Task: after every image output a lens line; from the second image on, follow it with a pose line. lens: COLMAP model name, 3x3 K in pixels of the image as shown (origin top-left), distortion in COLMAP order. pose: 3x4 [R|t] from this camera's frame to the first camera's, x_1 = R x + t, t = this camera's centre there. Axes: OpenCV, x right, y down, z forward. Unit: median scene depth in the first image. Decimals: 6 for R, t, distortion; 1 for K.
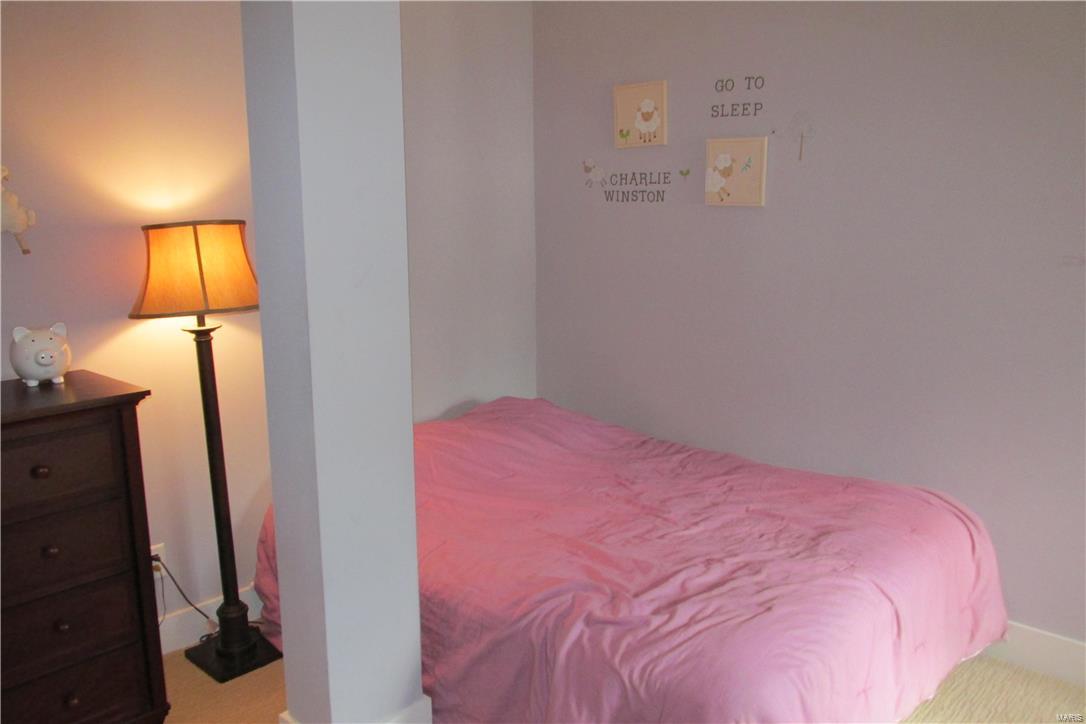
lens RADIAL K [[898.6, 0, 538.1], [0, 898.6, 364.0], [0, 0, 1]] dist [-0.037210, 0.014842]
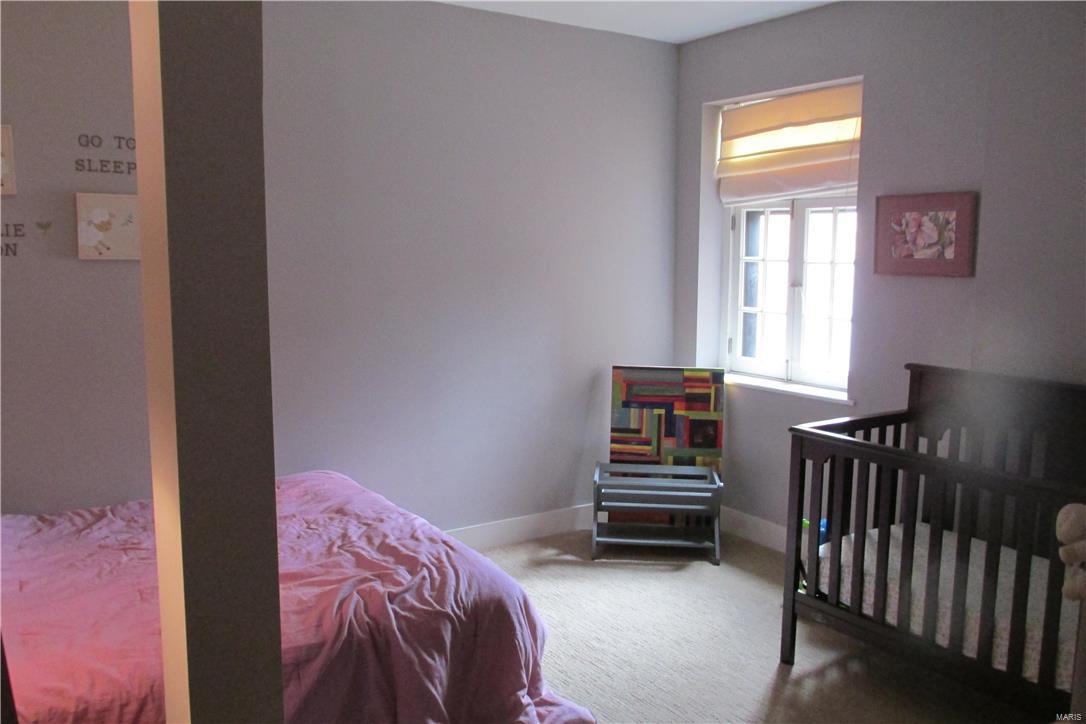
lens RADIAL K [[898.6, 0, 538.1], [0, 898.6, 364.0], [0, 0, 1]] dist [-0.037210, 0.014842]
pose [[0.229737, -0.117216, 0.966168, -0.670757], [0.176128, 0.981337, 0.077176, -0.052843], [-0.957183, 0.152439, 0.246094, 0.306374]]
